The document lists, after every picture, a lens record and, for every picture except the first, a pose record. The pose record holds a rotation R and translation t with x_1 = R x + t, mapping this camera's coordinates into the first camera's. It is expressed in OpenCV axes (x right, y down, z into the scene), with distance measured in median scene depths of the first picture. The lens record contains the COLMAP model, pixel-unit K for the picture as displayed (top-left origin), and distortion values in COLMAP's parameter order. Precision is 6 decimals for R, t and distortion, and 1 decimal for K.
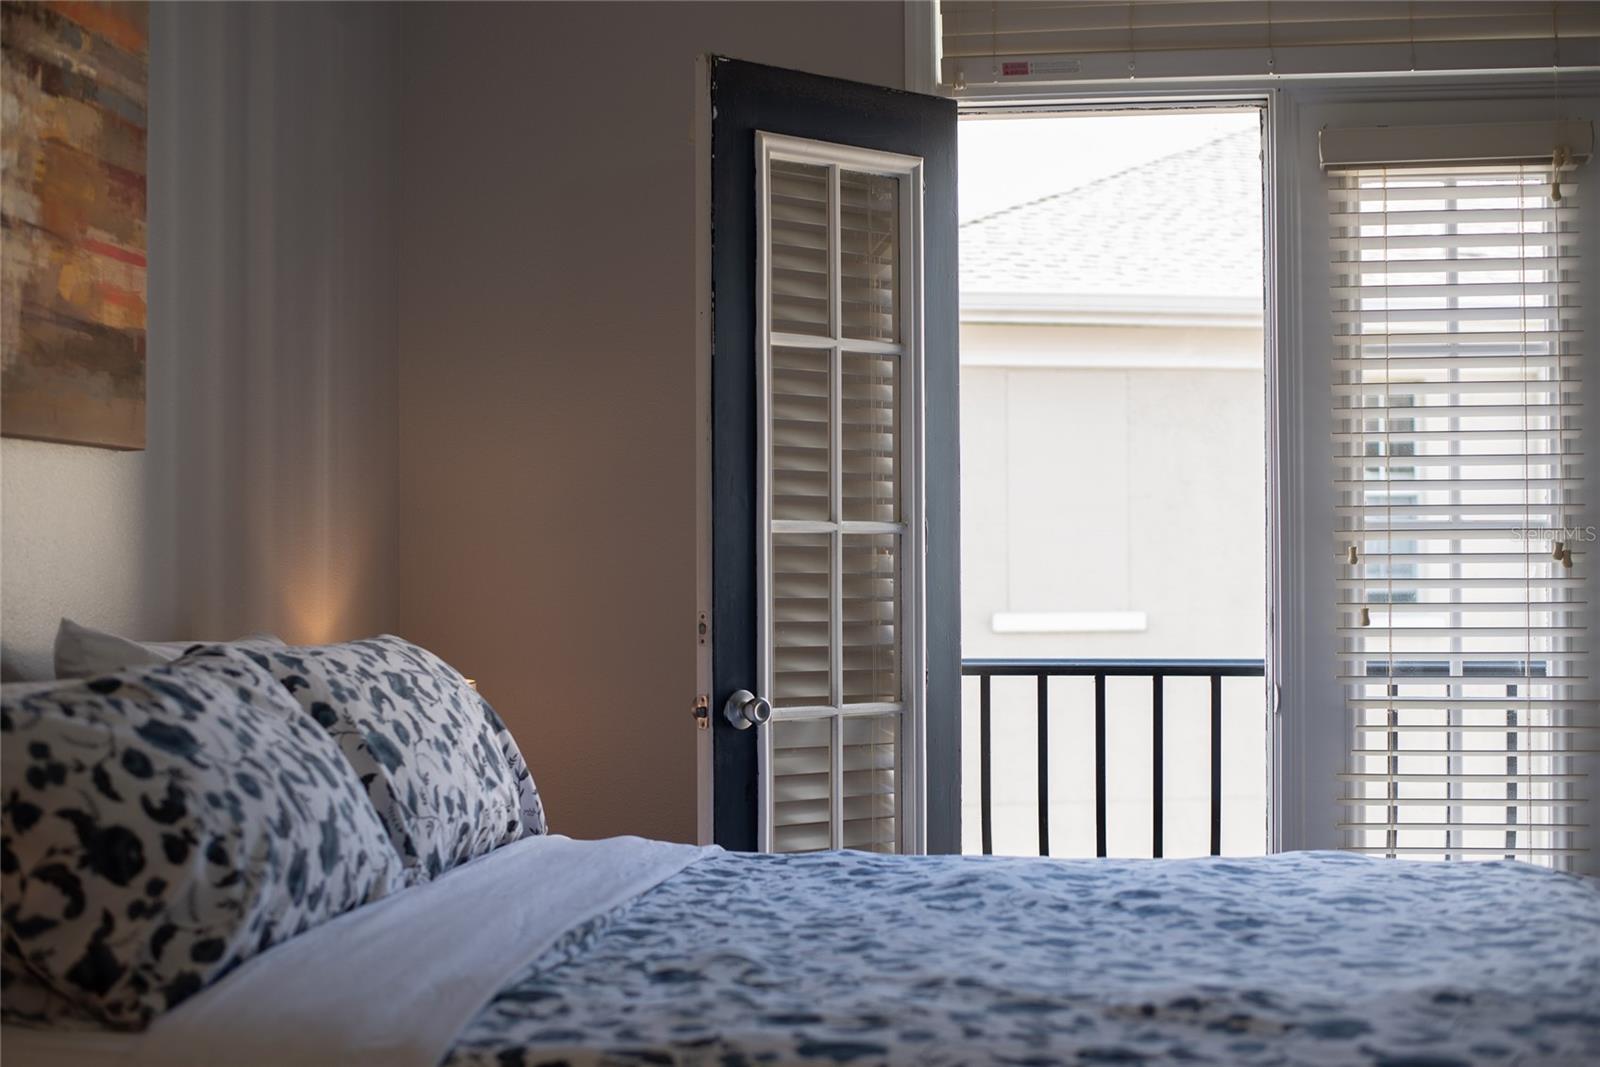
lens RADIAL K [[2327.0, 0, 798.6], [0, 2327.0, 536.3], [0, 0, 1]] dist [-0.098280, 0.000000]
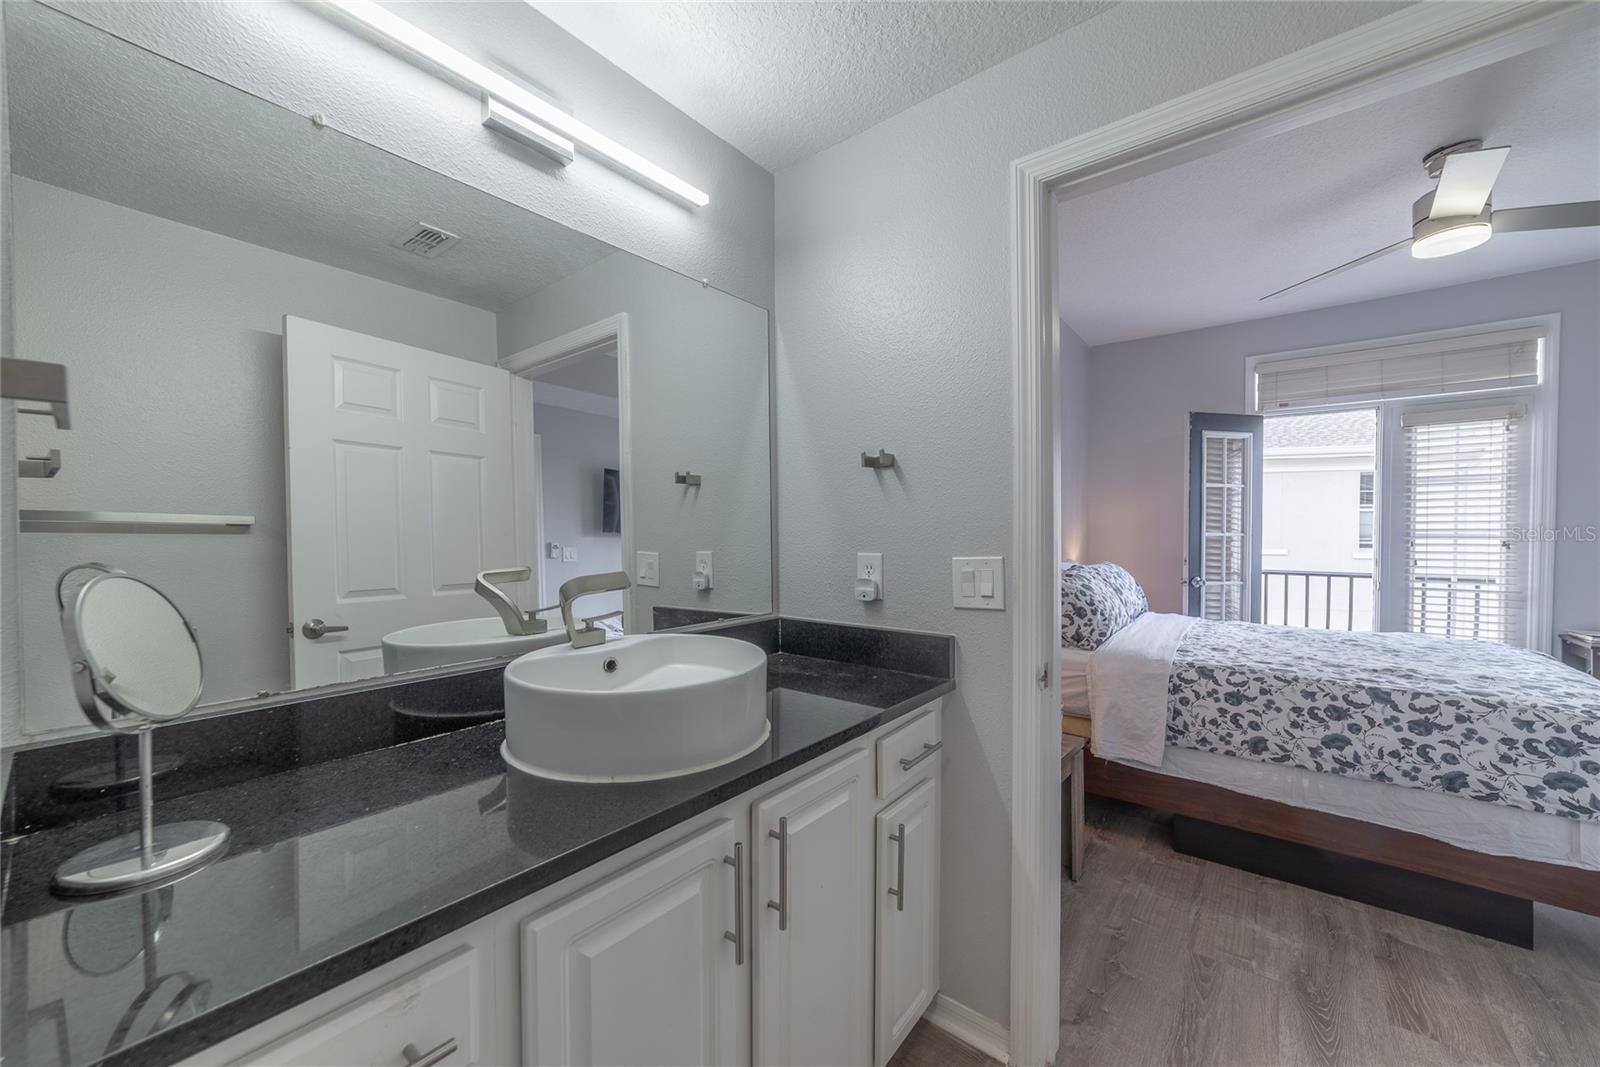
lens RADIAL K [[615.8, 0, 785.5], [0, 615.8, 537.9], [0, 0, 1]] dist [-0.022622, 0.008464]
pose [[0.868040, 0.012860, -0.496327, -0.109228], [0.001249, 0.999605, 0.028084, -0.026571], [0.496492, -0.024998, 0.867681, -0.202293]]
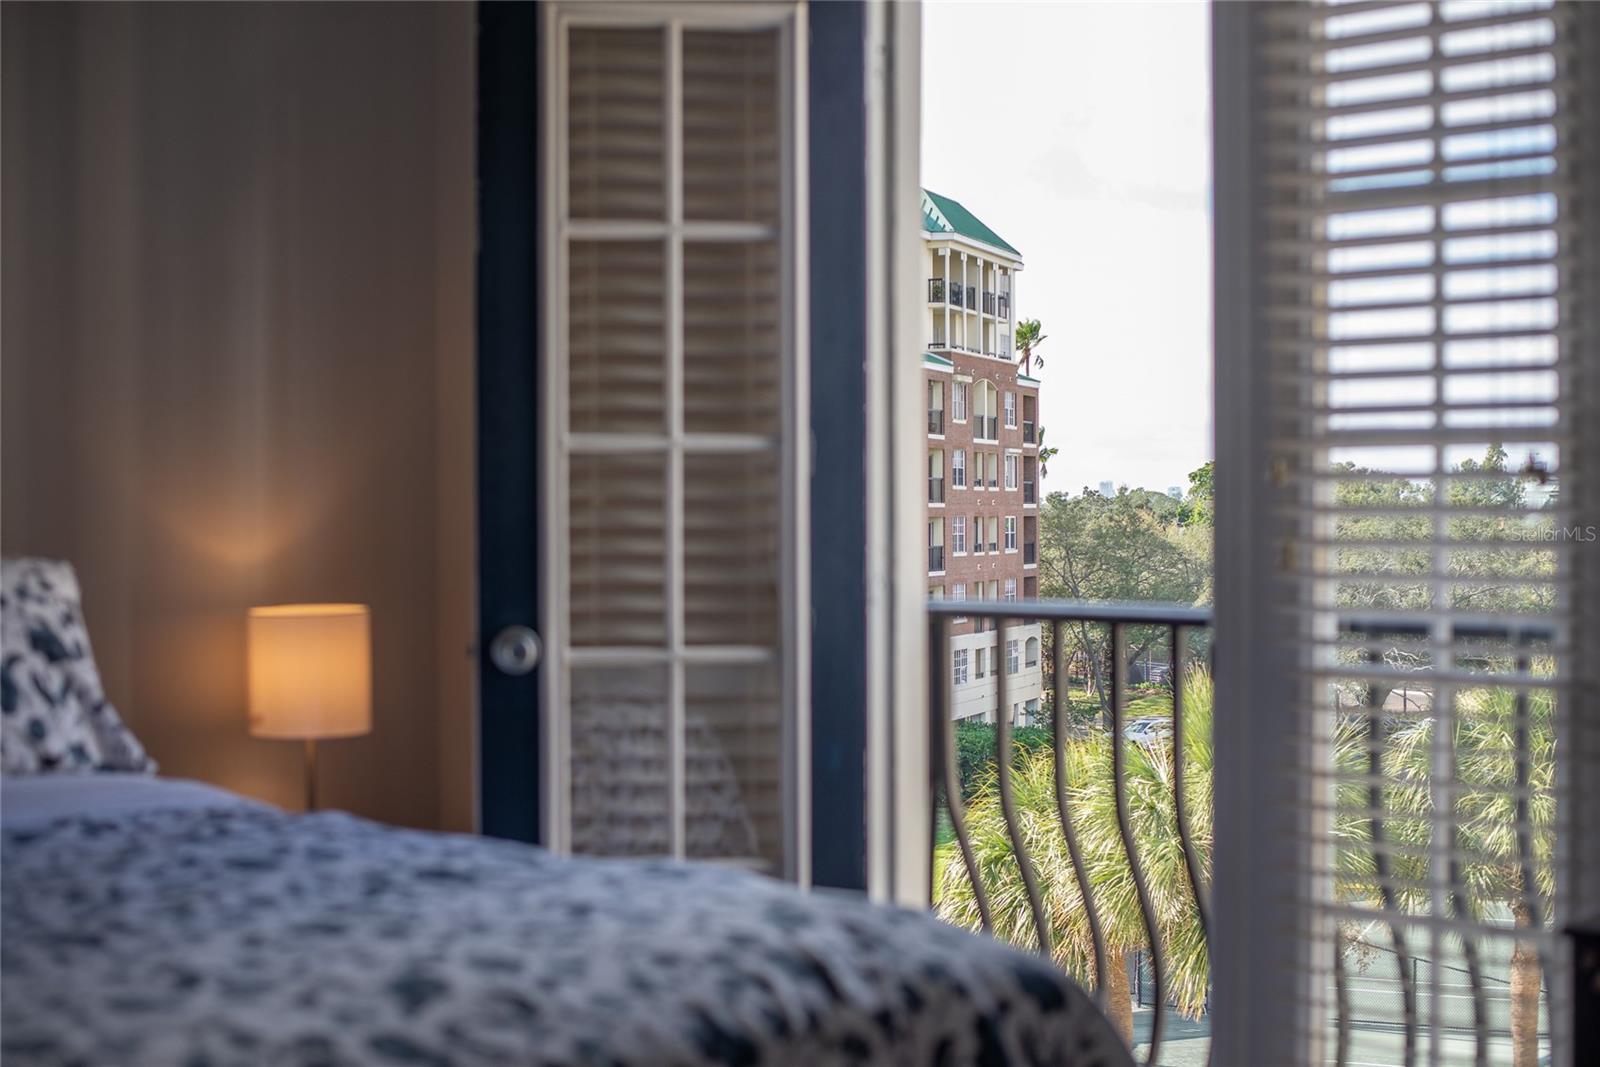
lens RADIAL K [[2327.0, 0, 790.1], [0, 2327.0, 524.6], [0, 0, 1]] dist [-0.098280, 0.000000]
pose [[0.838343, 0.006739, -0.545101, 0.521027], [0.007684, 0.999678, 0.024176, 0.005812], [0.545089, -0.024456, 0.838022, 0.302512]]
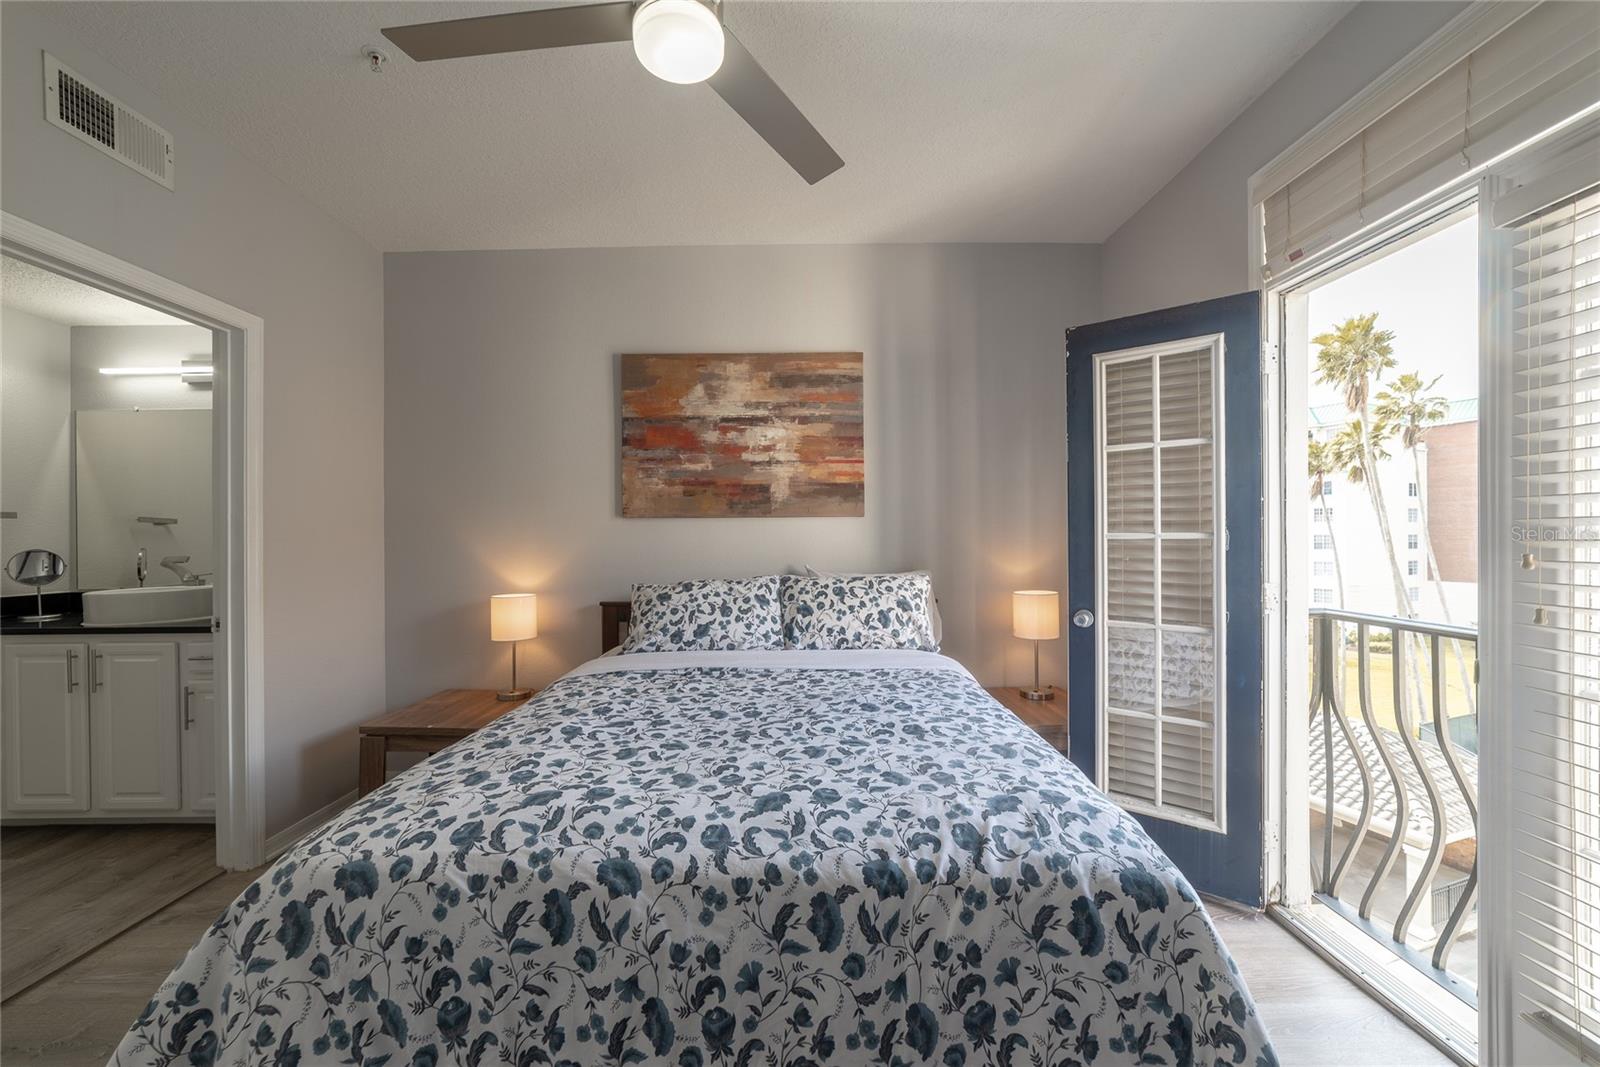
lens RADIAL K [[615.8, 0, 792.2], [0, 615.8, 538.7], [0, 0, 1]] dist [-0.022622, 0.008464]
pose [[0.155810, 0.010863, -0.987727, 0.489604], [0.023077, 0.999627, 0.014634, -0.016231], [0.987517, -0.025074, 0.155502, 0.606039]]
